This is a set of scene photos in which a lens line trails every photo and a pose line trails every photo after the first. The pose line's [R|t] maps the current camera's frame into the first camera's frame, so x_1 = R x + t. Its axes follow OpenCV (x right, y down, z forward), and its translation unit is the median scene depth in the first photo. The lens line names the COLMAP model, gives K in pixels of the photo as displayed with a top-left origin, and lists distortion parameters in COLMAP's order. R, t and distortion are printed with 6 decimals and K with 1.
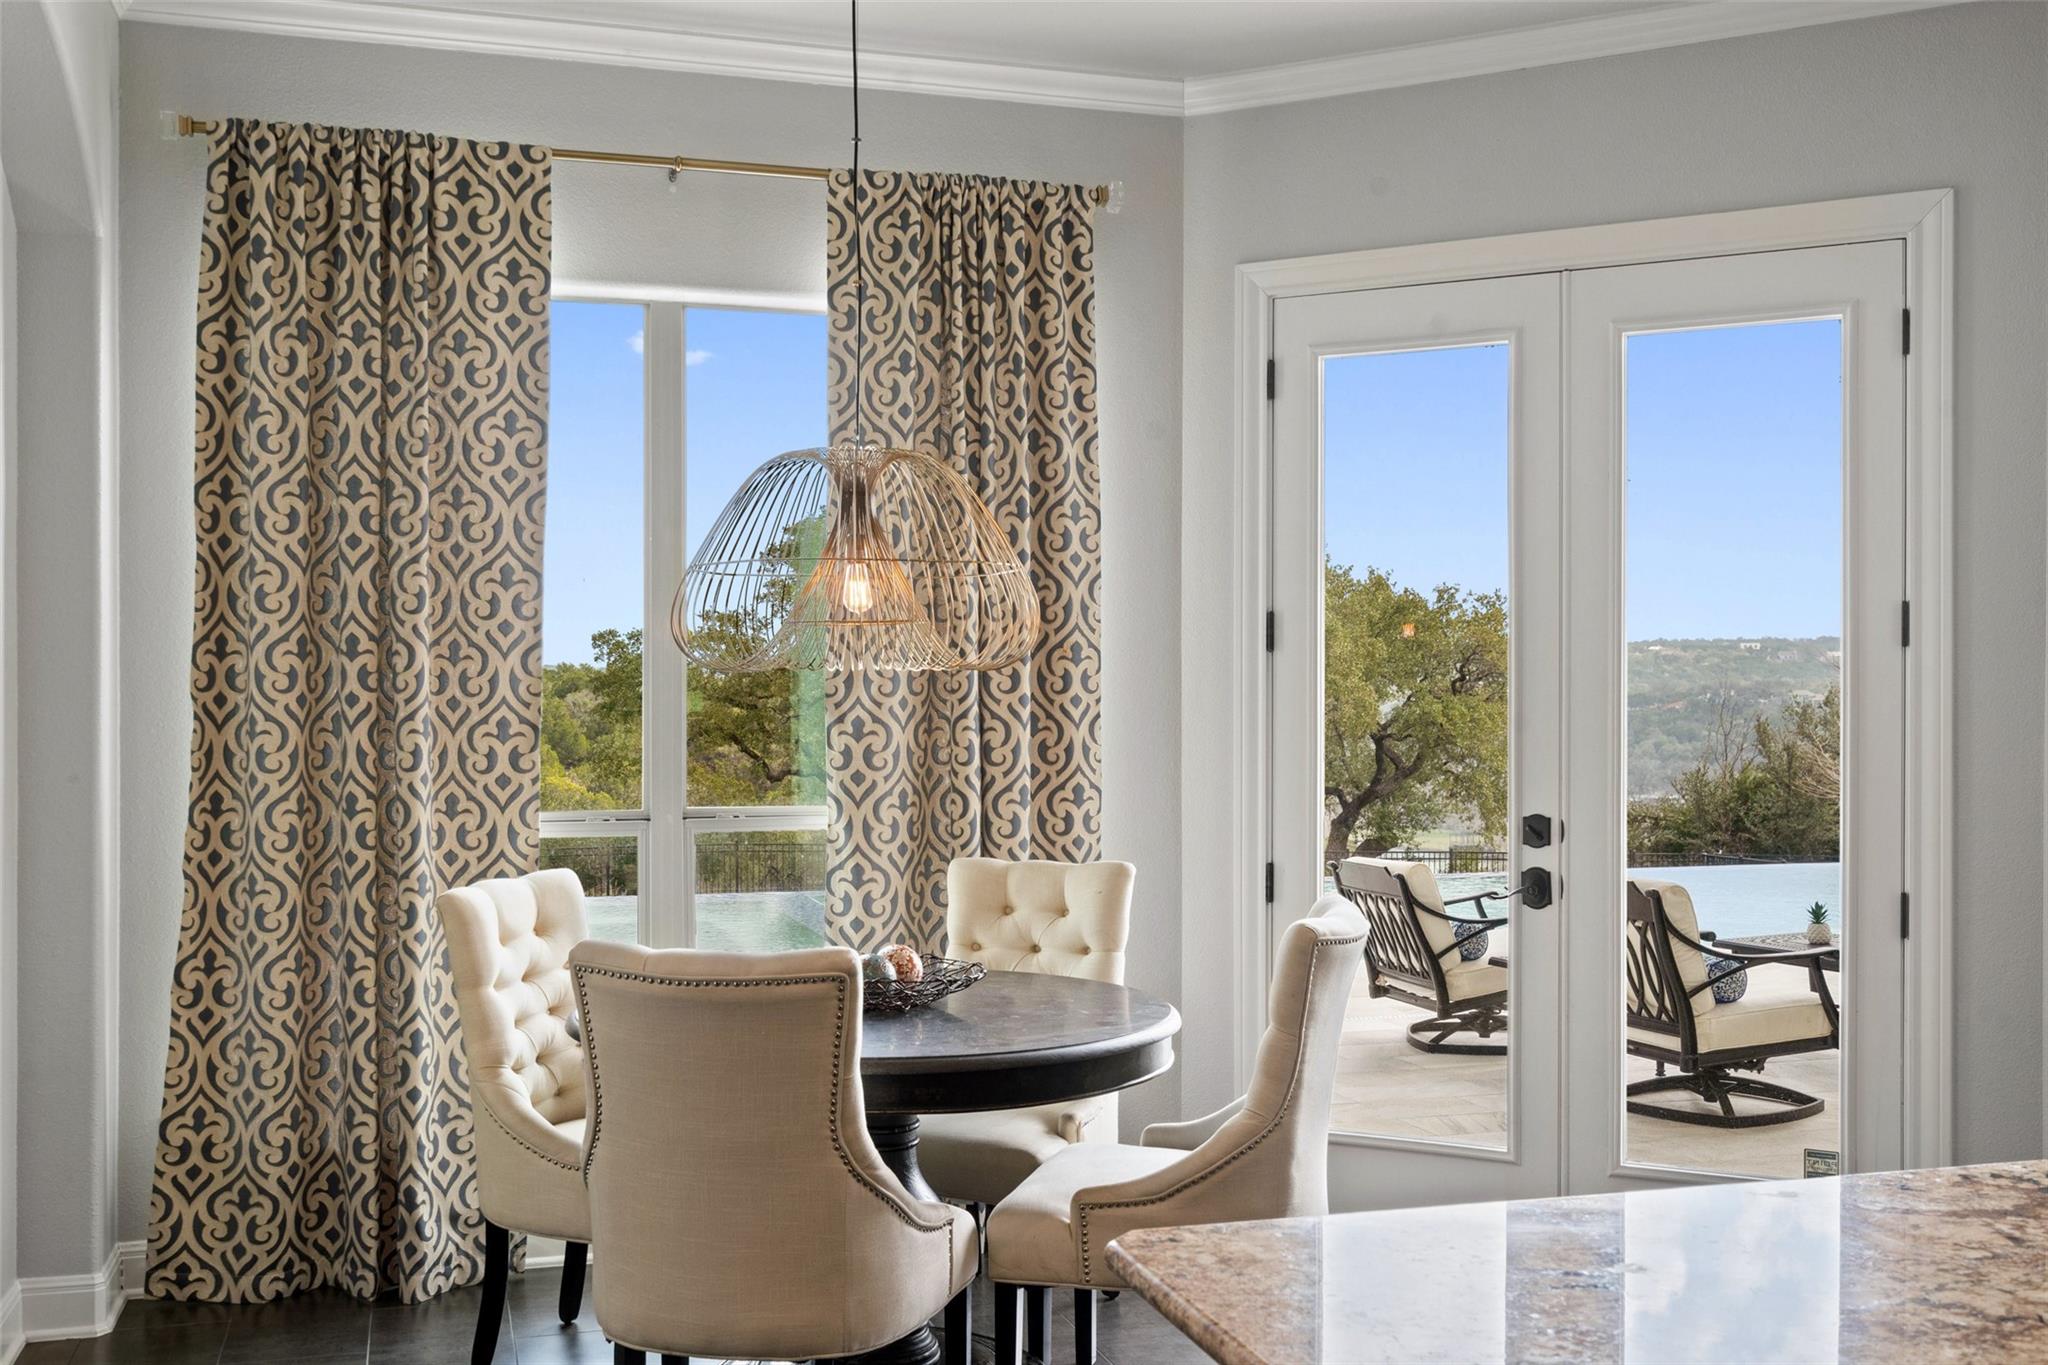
lens RADIAL K [[2019.4, 0, 1022.8], [0, 2019.4, 690.6], [0, 0, 1]] dist [0.004944, 0.000000]
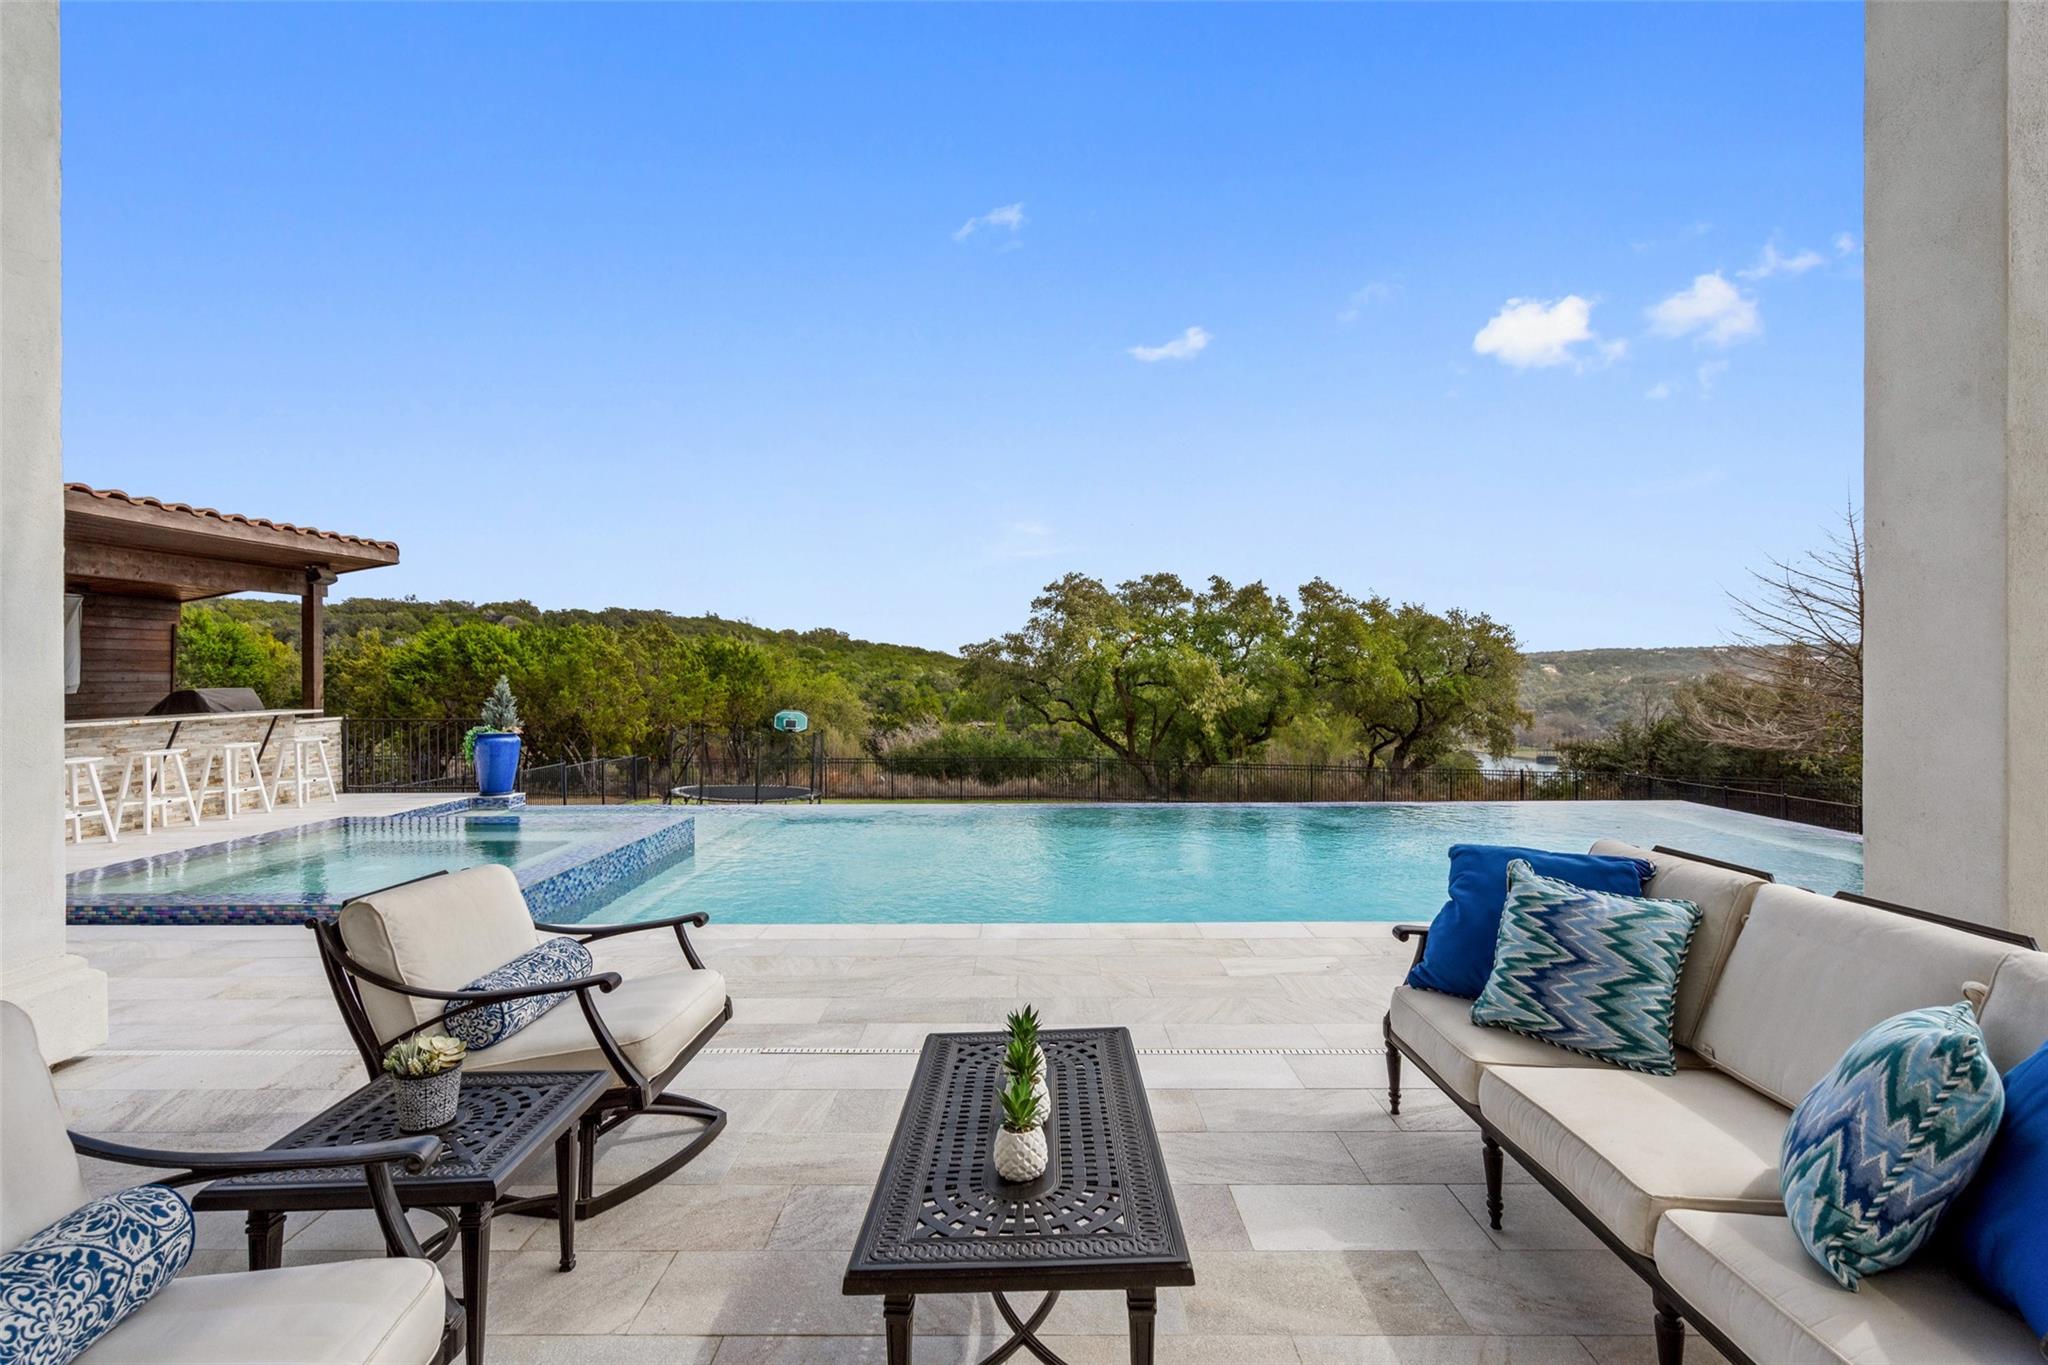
lens RADIAL K [[934.1, 0, 1032.1], [0, 934.1, 687.9], [0, 0, 1]] dist [-0.003051, 0.000809]
pose [[0.953539, -0.000914, -0.301267, 0.945851], [0.004095, 0.999942, 0.009929, 0.024886], [0.301241, -0.010702, 0.953488, 1.242537]]
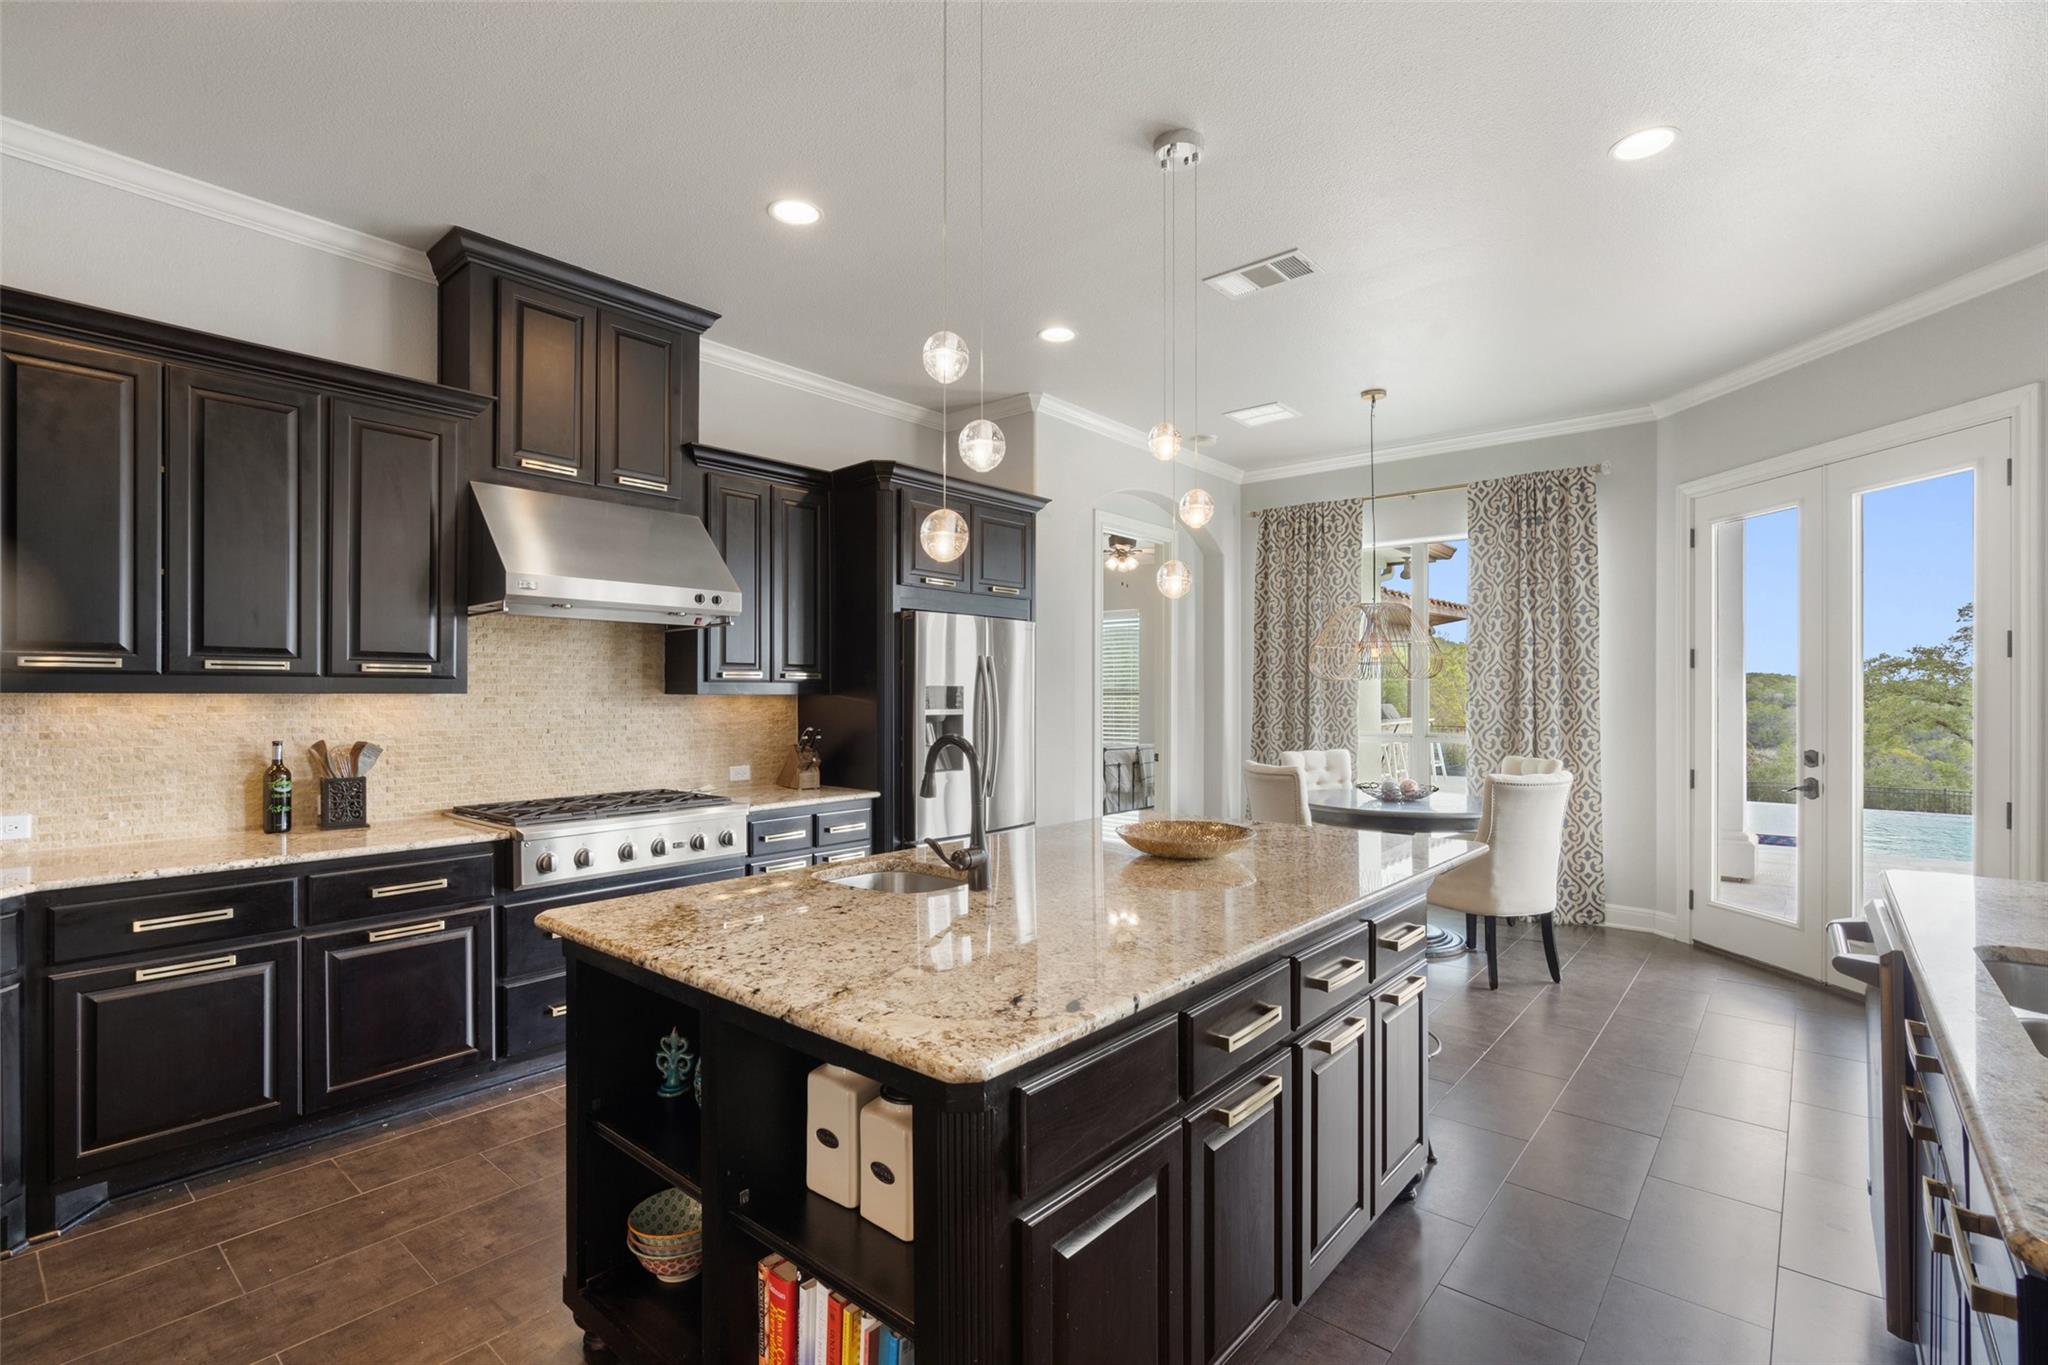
lens RADIAL K [[934.1, 0, 1025.6], [0, 934.1, 693.4], [0, 0, 1]] dist [-0.003051, 0.000809]
pose [[0.545489, -0.001905, -0.838116, 0.610643], [-0.000578, 0.999996, -0.002649, 0.010459], [0.838118, 0.001930, 0.545485, -0.113953]]
